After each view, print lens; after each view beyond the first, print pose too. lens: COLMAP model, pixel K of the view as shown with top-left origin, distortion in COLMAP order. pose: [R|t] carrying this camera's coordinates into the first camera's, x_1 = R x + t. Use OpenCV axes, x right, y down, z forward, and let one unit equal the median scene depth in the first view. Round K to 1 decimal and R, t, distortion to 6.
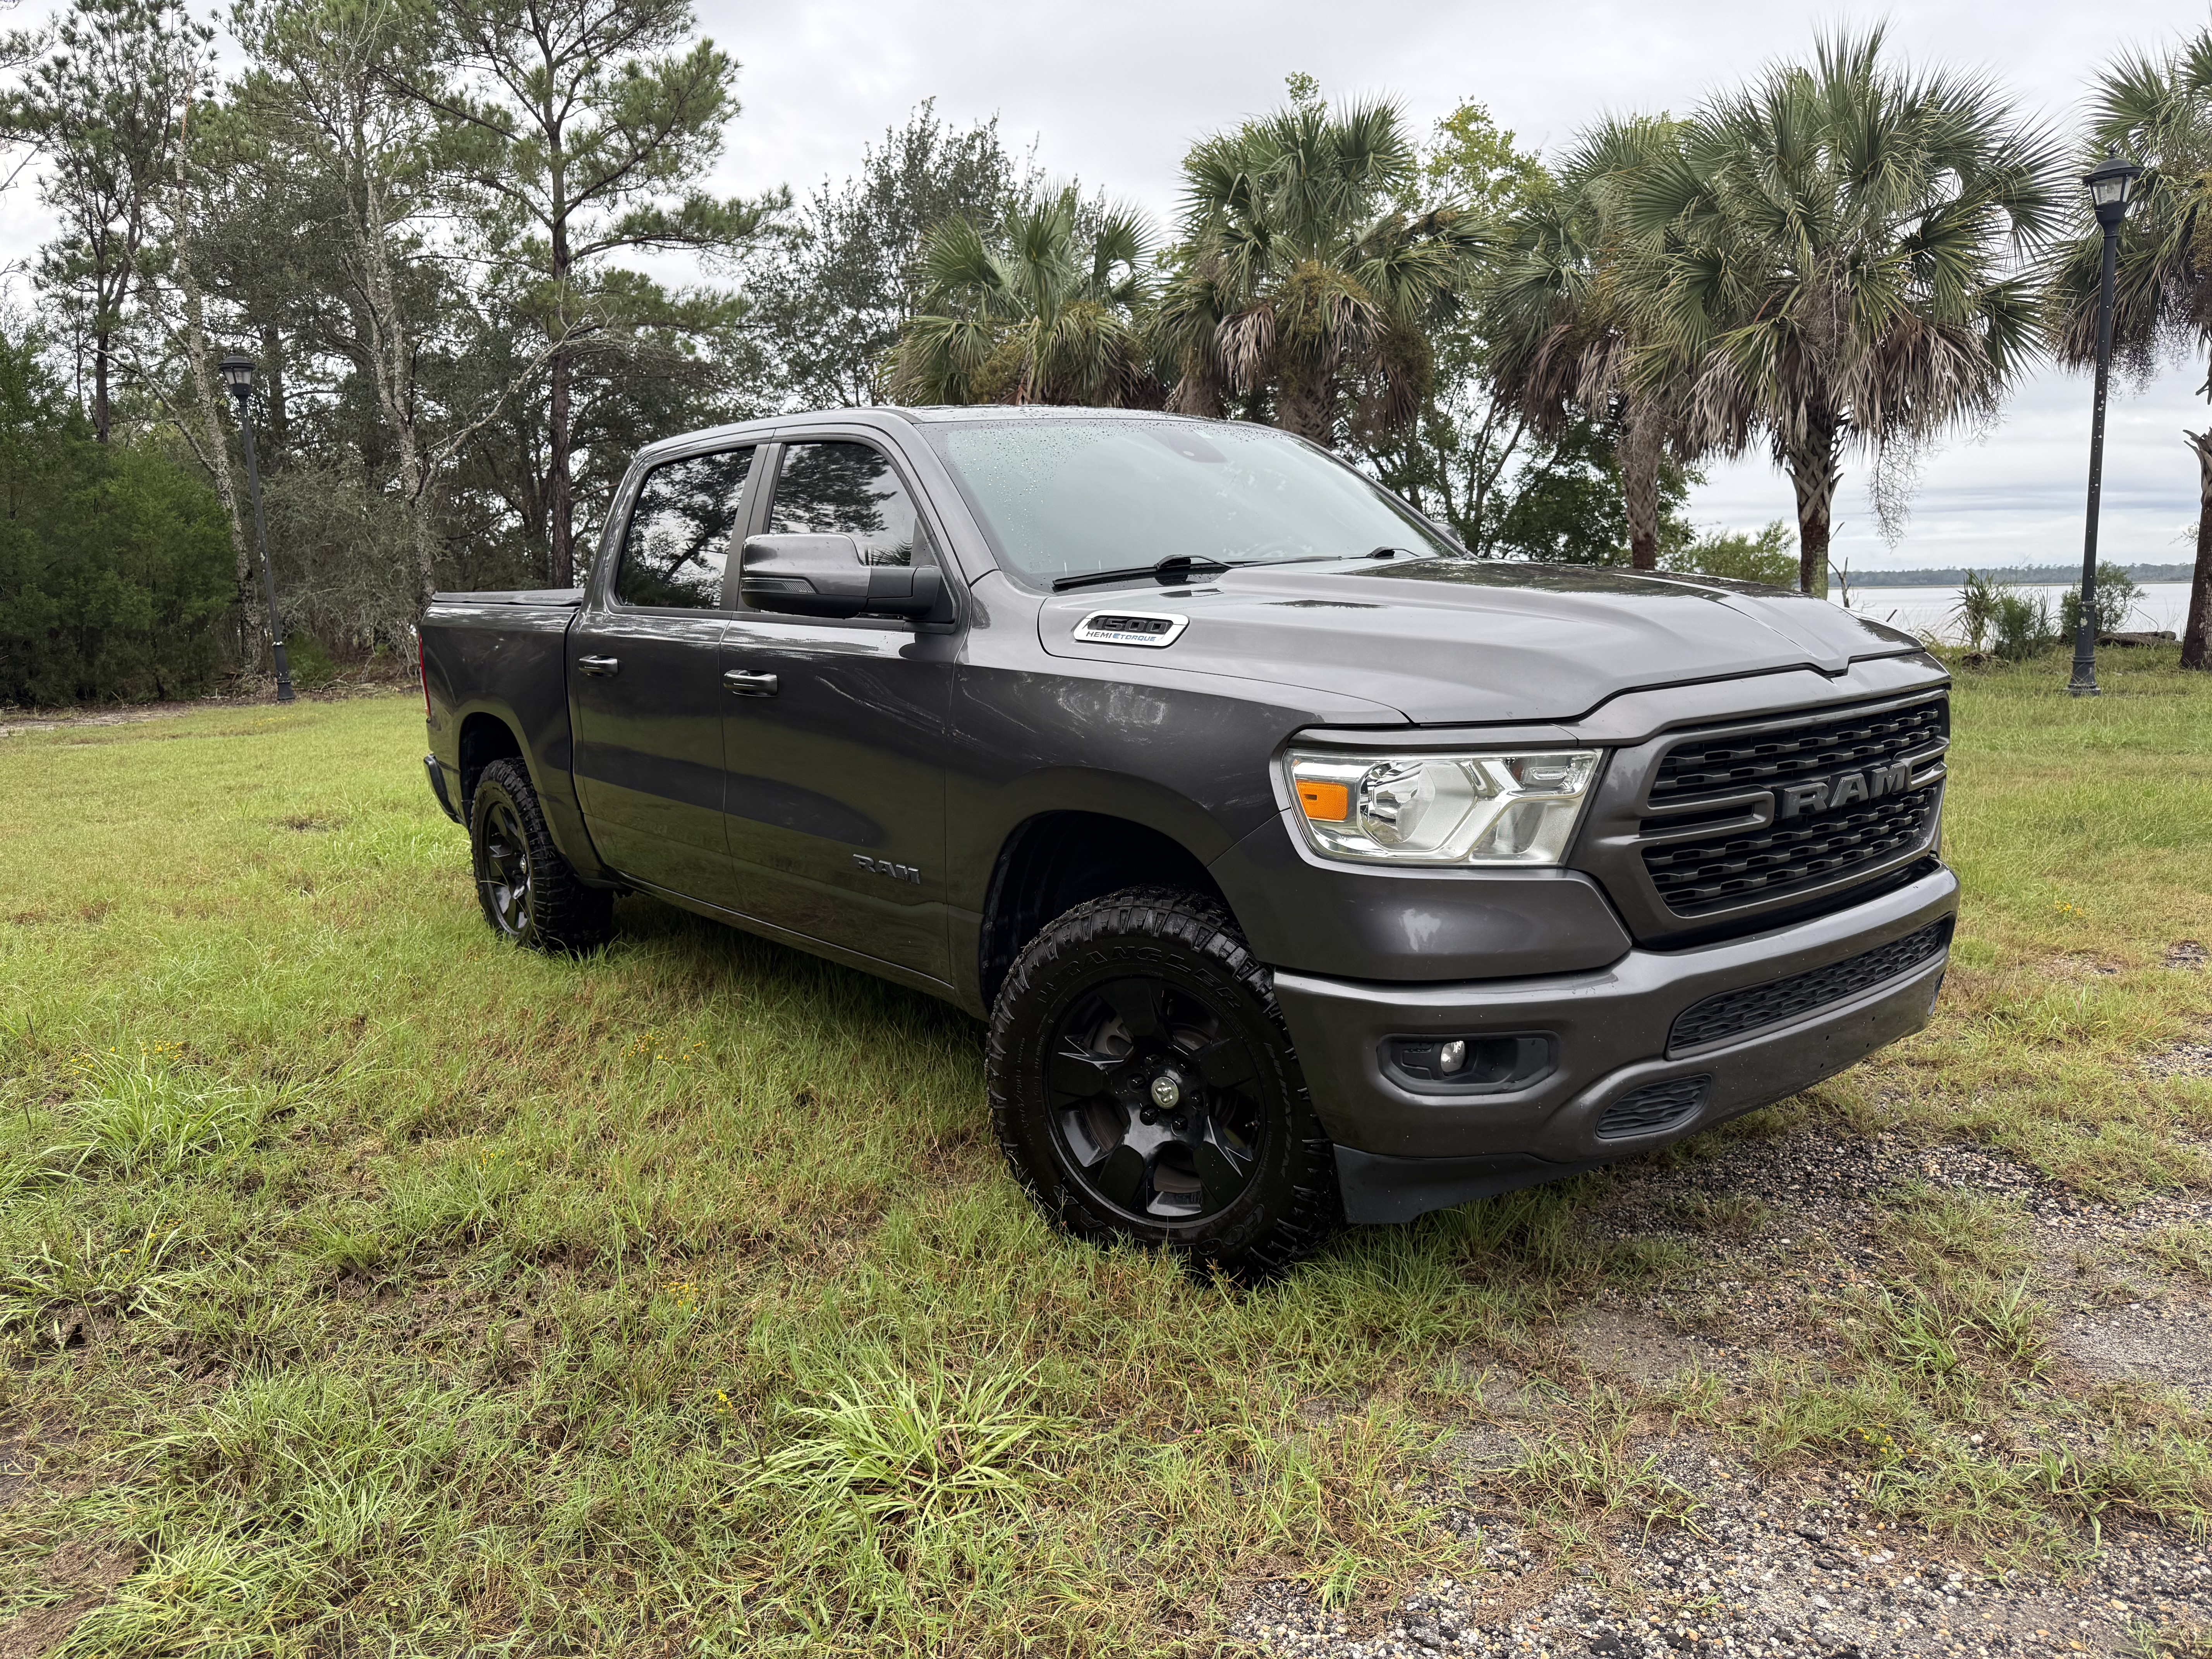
lens RADIAL K [[1564.4, 0, 1106.0], [0, 1564.4, 829.5], [0, 0, 1]] dist [0.003182, 0.001351]
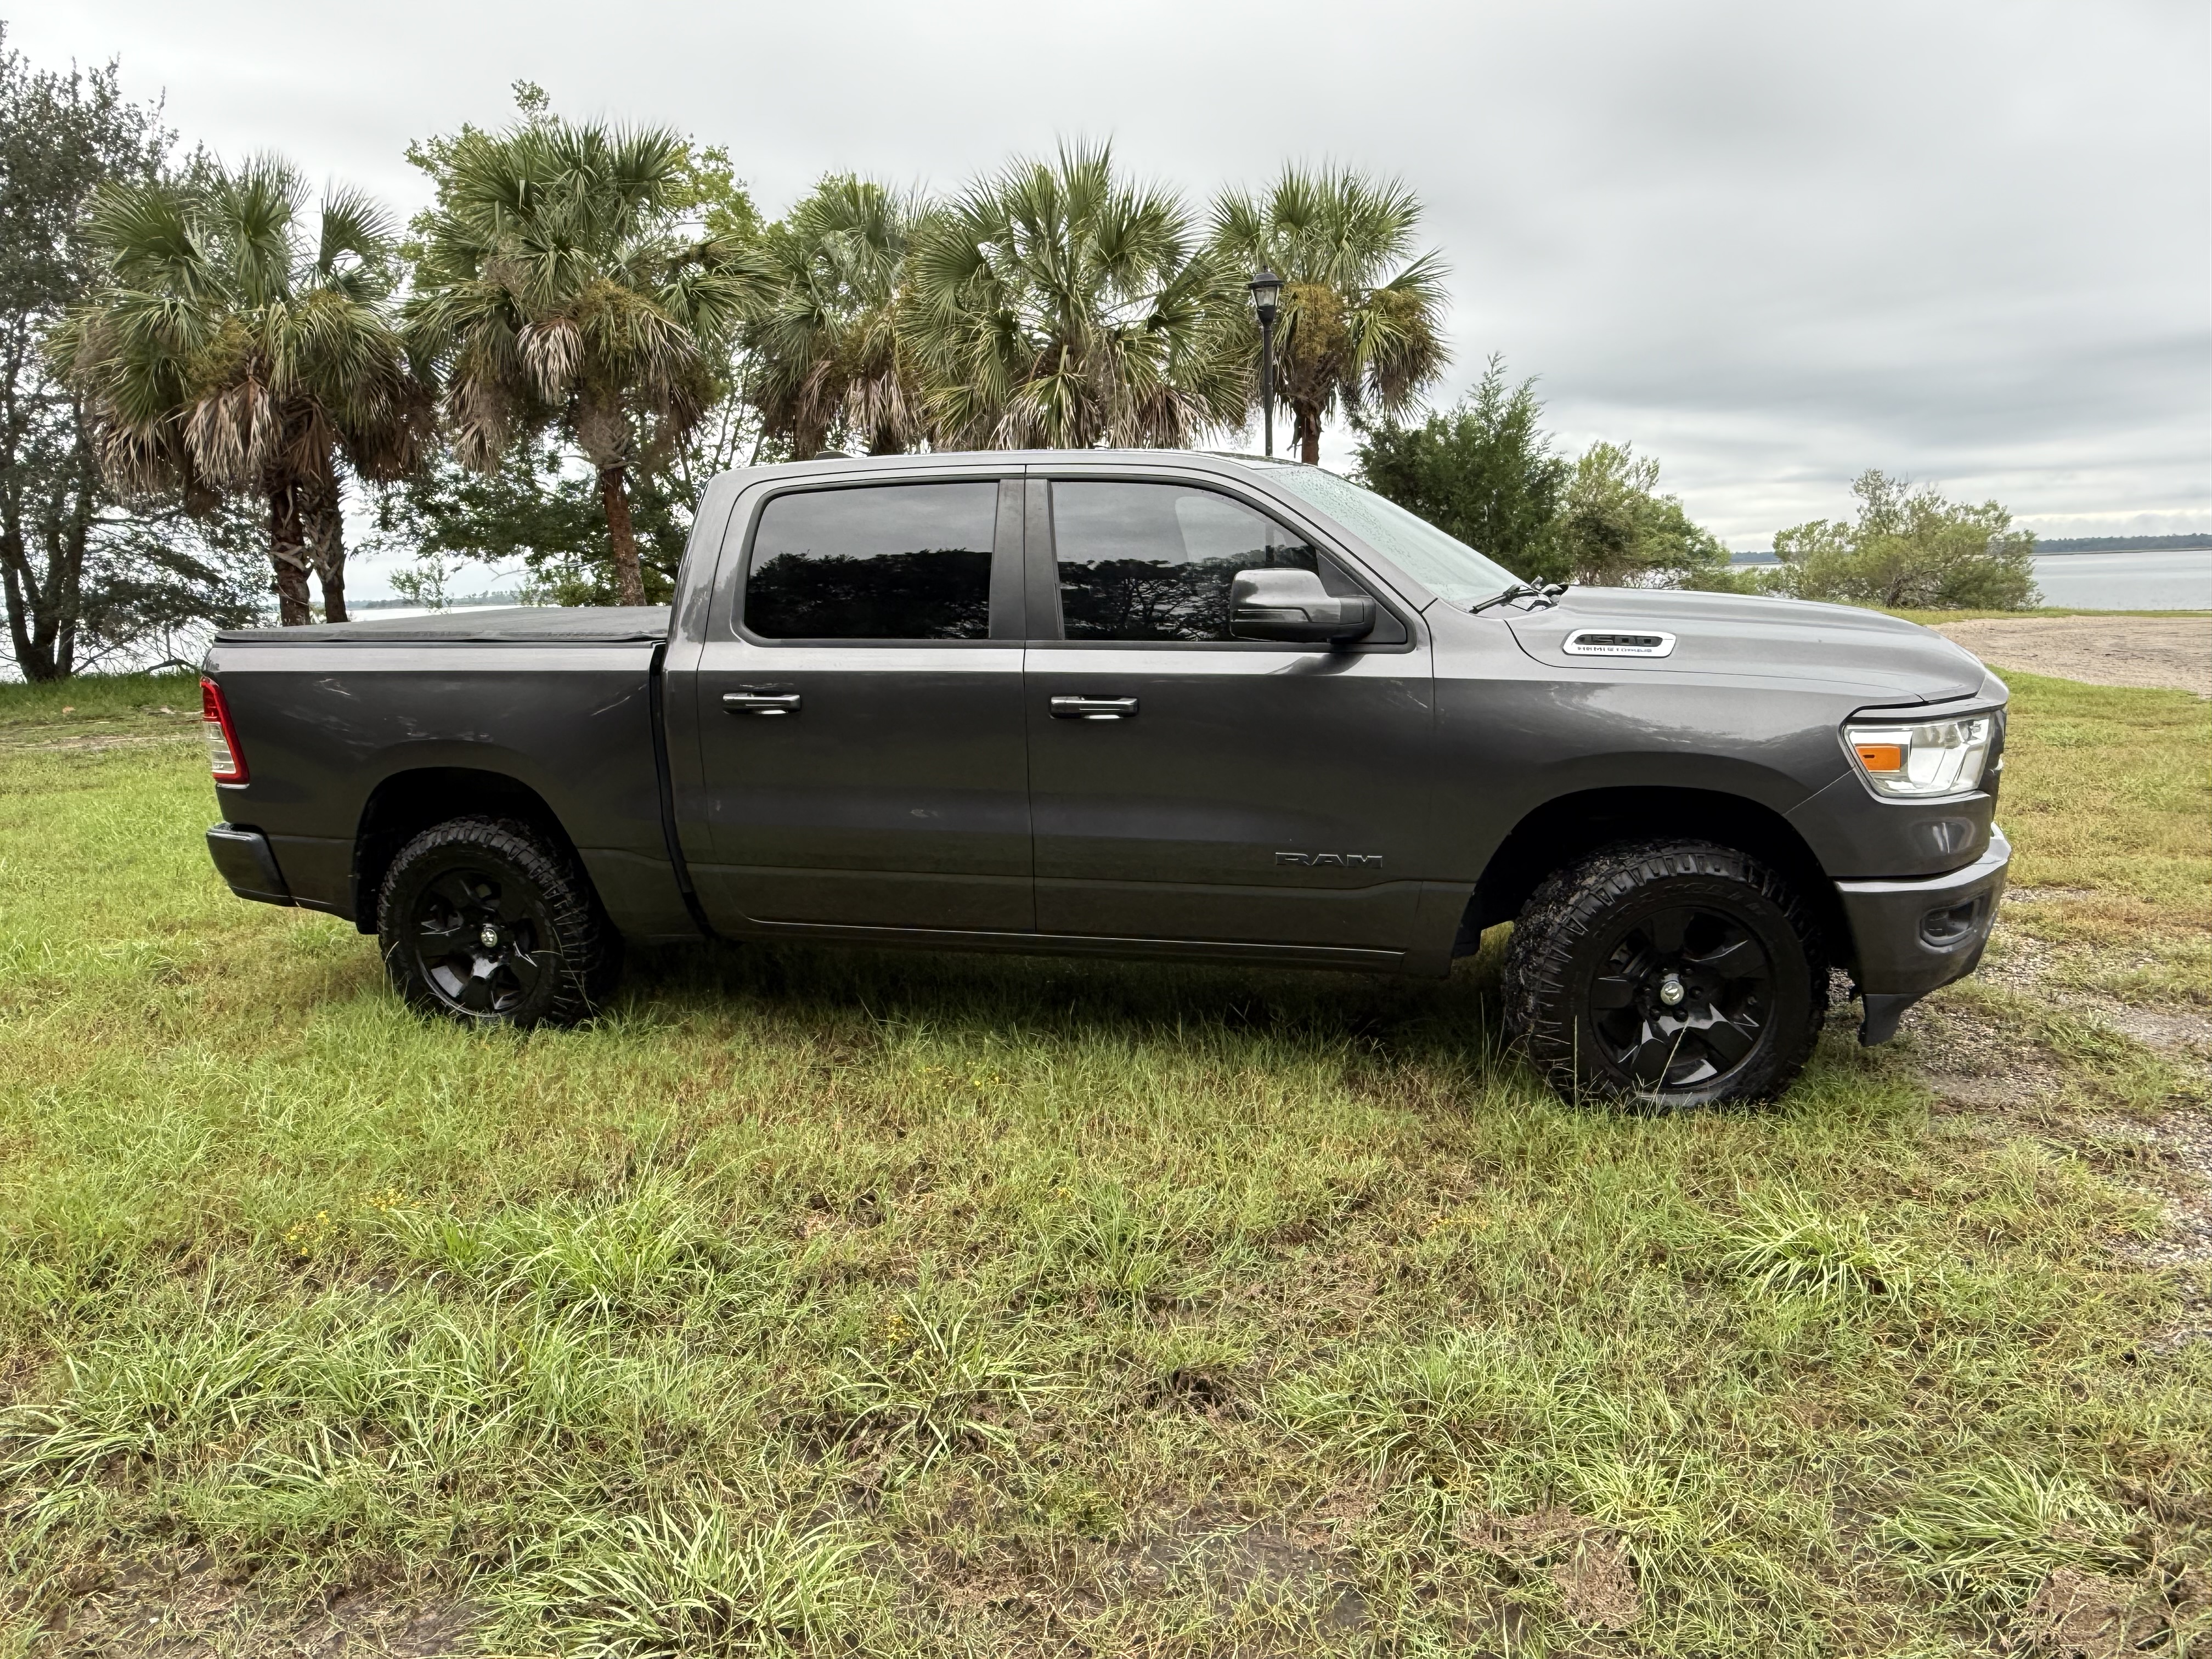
lens RADIAL K [[1442.4, 0, 1106.0], [0, 1442.4, 829.5], [0, 0, 1]] dist [0.003853, 0.000911]
pose [[0.802331, -0.107937, 0.587038, -0.205423], [0.101958, 0.993842, 0.043383, -0.014224], [-0.588106, 0.025046, 0.808396, 0.059195]]
